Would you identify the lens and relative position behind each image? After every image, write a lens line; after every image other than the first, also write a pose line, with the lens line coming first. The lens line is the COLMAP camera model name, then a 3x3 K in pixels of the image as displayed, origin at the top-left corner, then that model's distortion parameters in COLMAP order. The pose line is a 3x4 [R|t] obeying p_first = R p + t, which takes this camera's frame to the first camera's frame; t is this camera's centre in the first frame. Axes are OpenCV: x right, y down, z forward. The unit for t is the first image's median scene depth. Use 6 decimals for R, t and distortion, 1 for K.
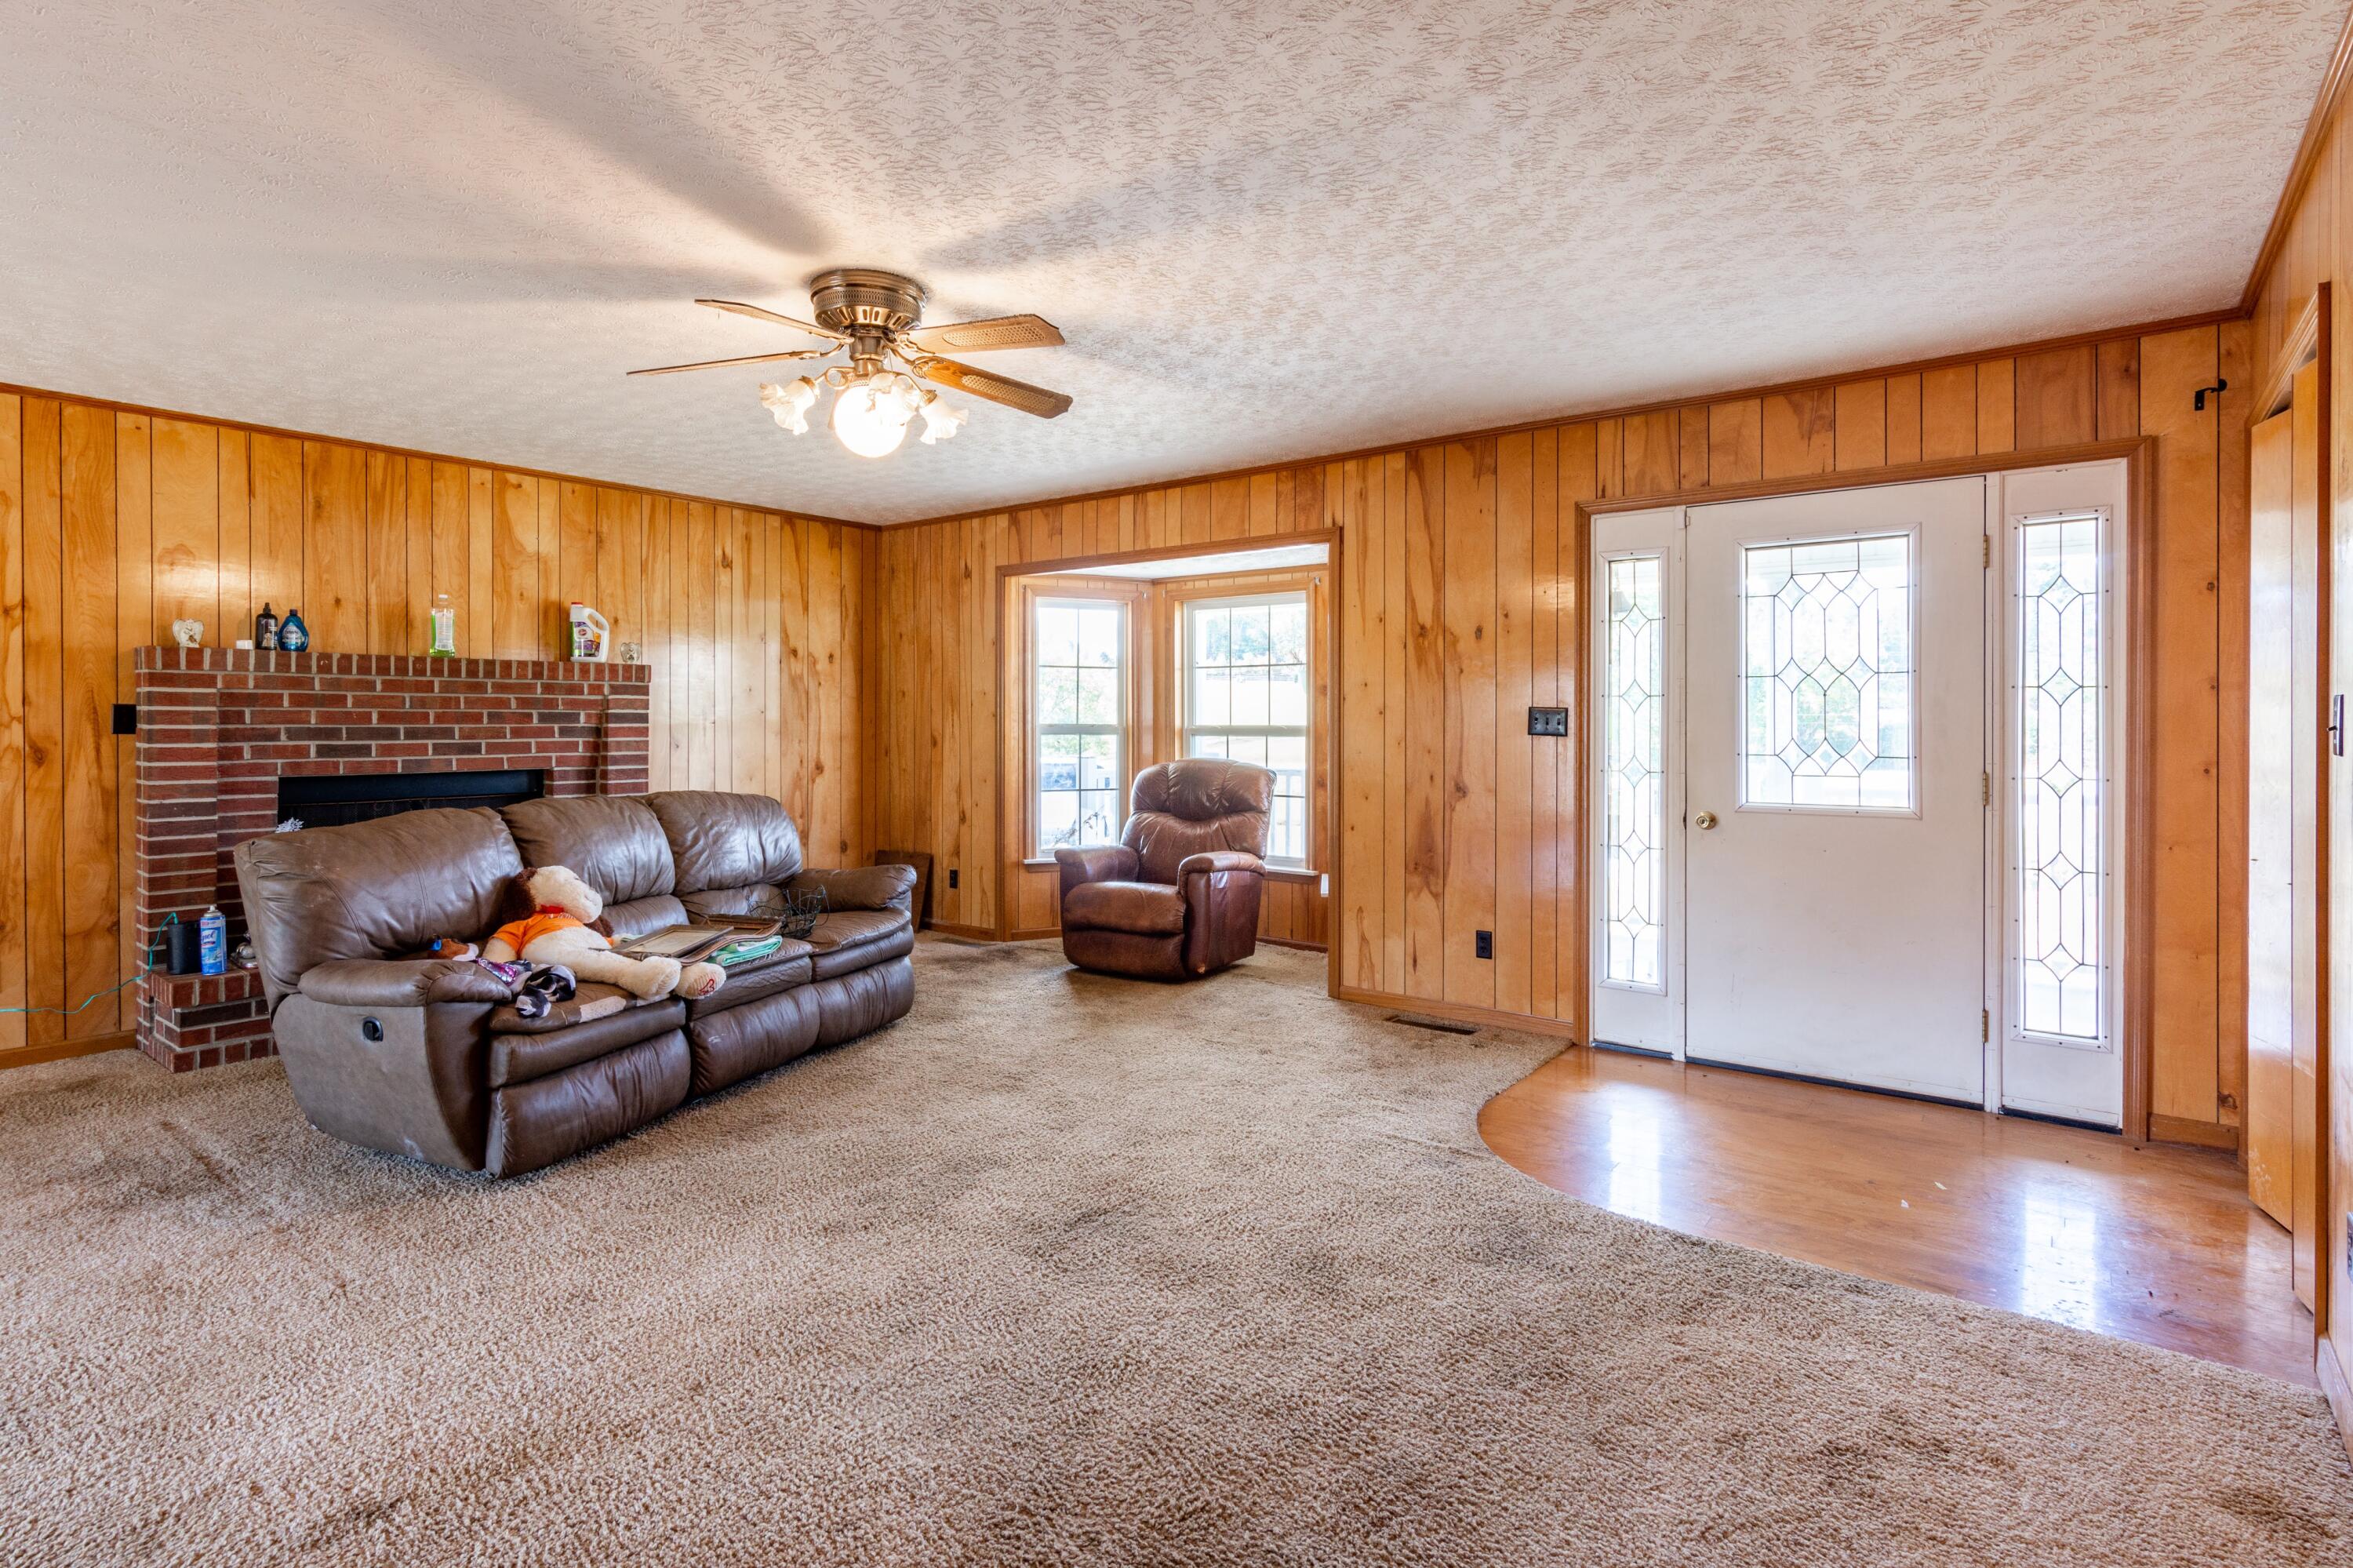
lens RADIAL K [[1202.5, 0, 1170.3], [0, 1202.5, 727.6], [0, 0, 1]] dist [-0.002519, 0.000270]
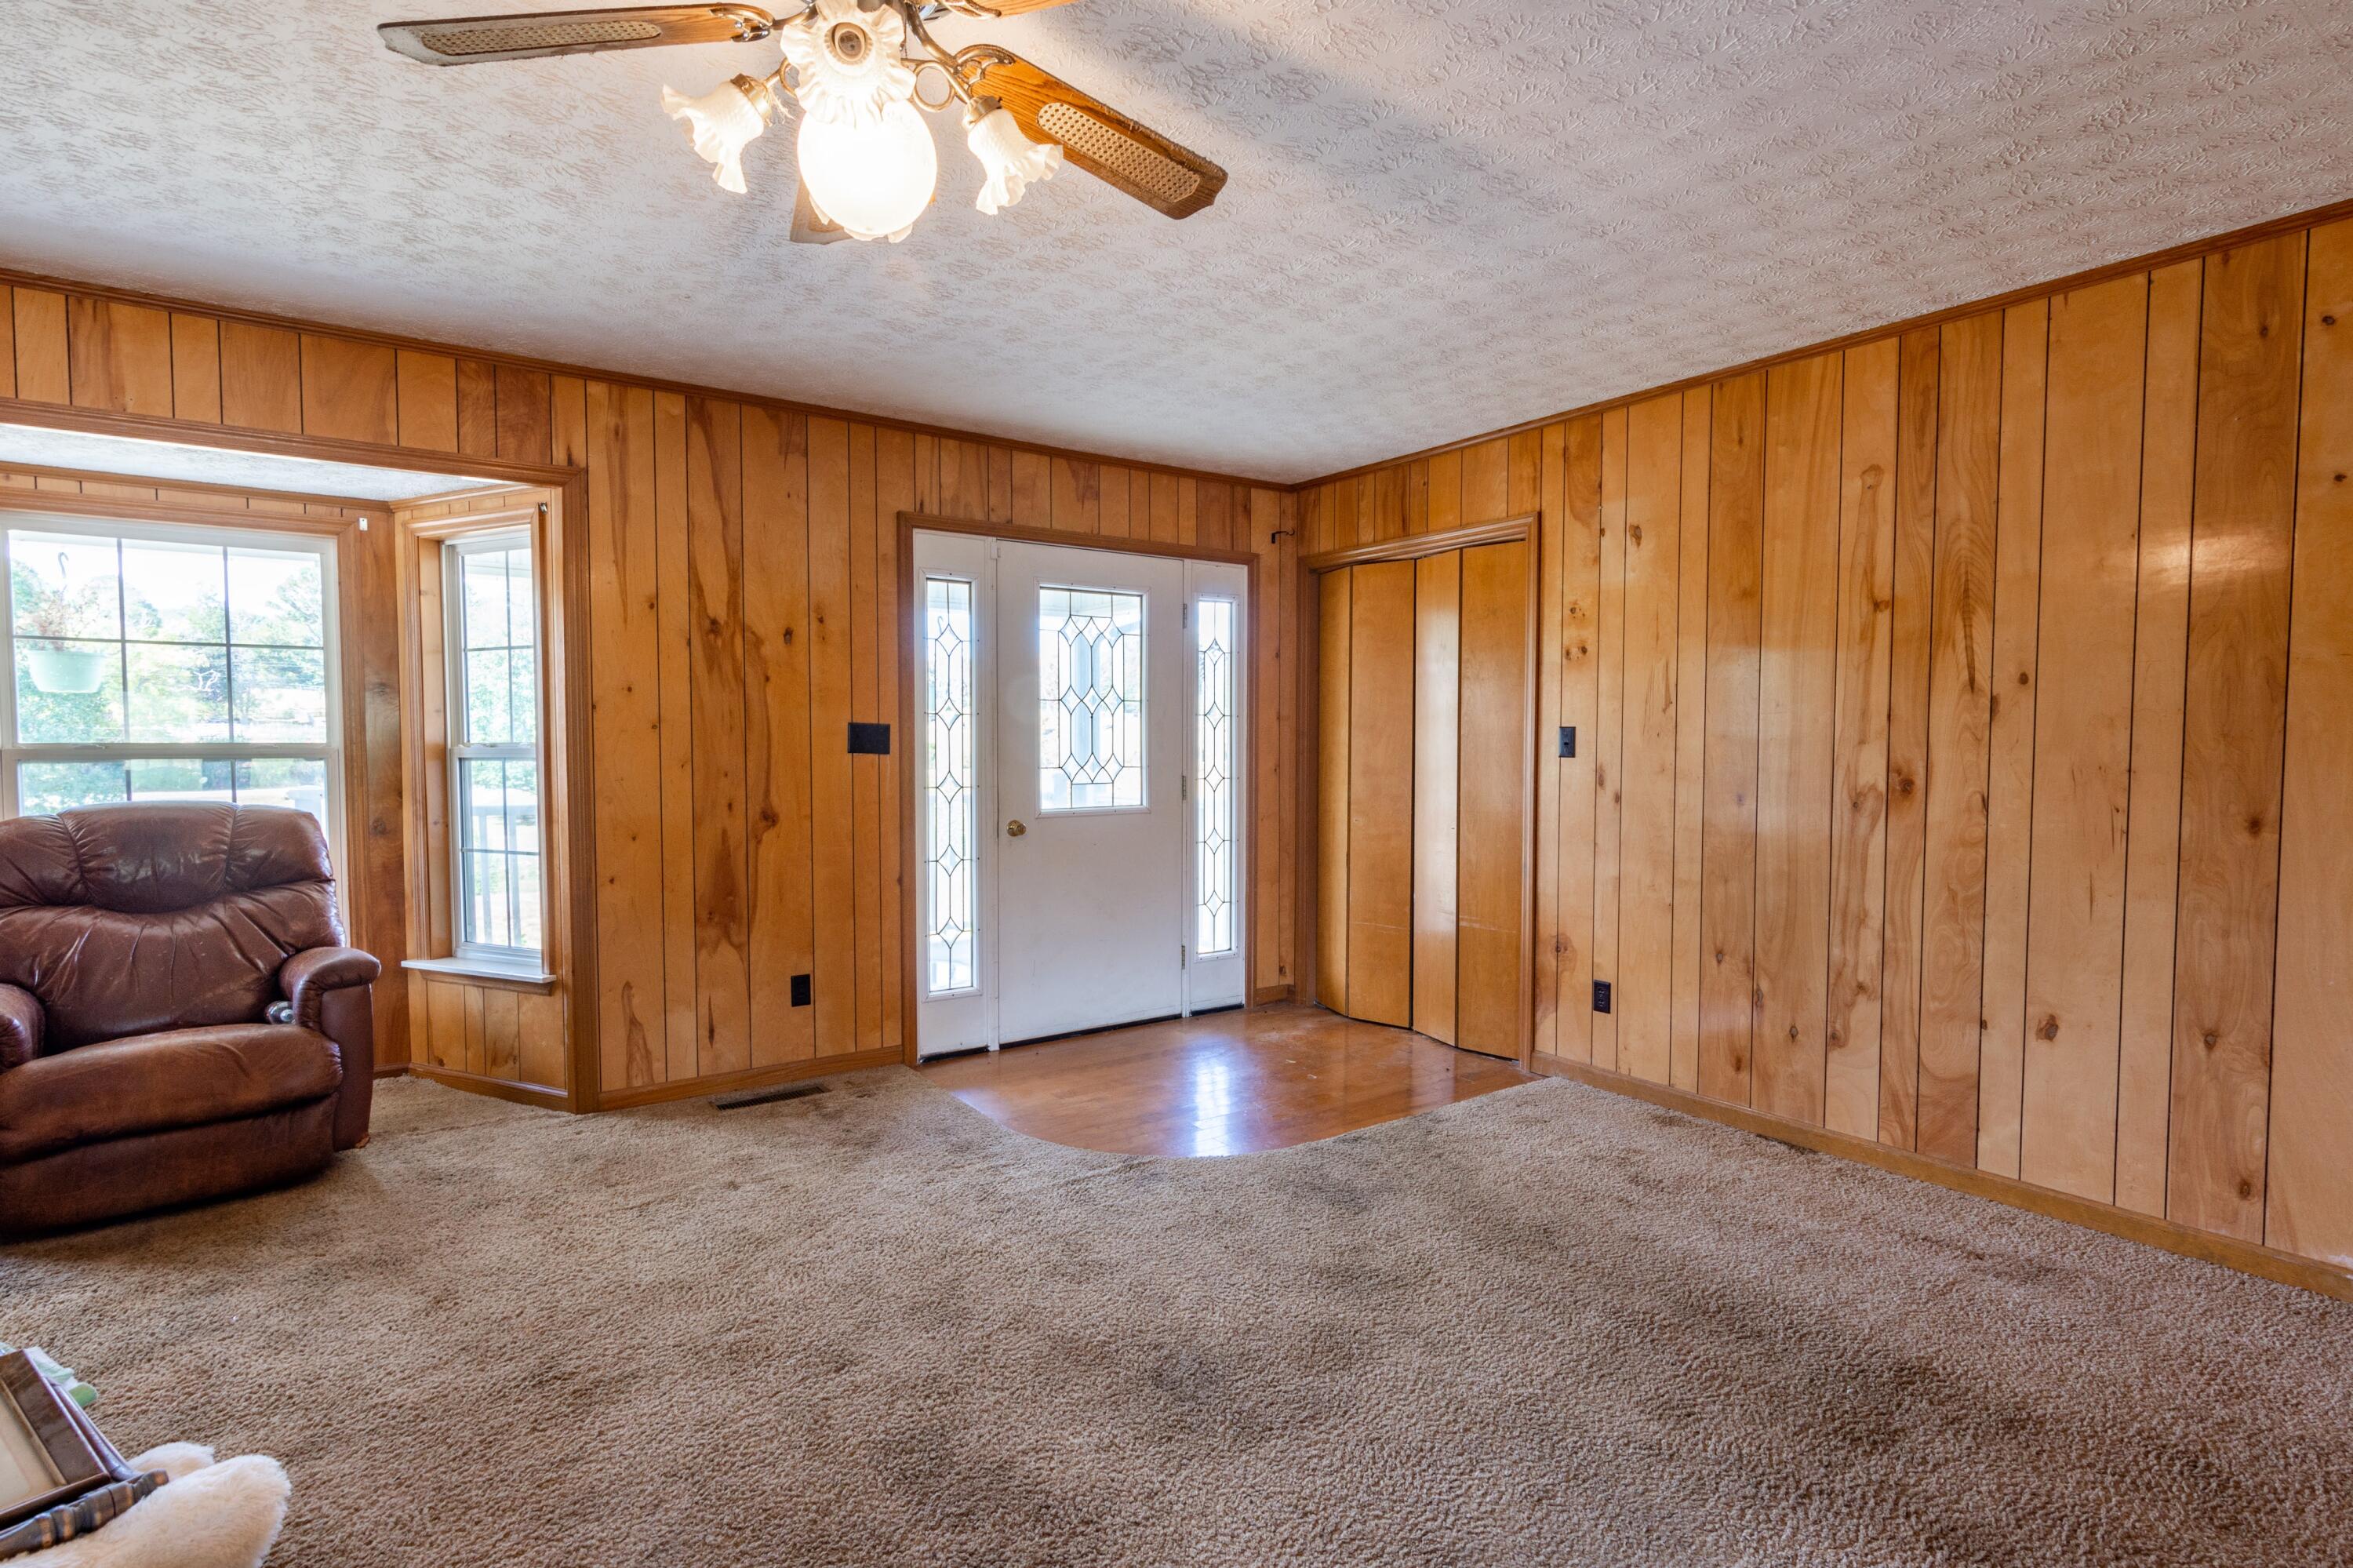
lens RADIAL K [[1166.5, 0, 1192.7], [0, 1166.5, 784.7], [0, 0, 1]] dist [0.002636, 0.002151]
pose [[0.269444, -0.038443, 0.962249, -0.516334], [0.001814, 0.999221, 0.039413, -0.004294], [-0.963014, -0.008874, 0.269304, 0.525900]]
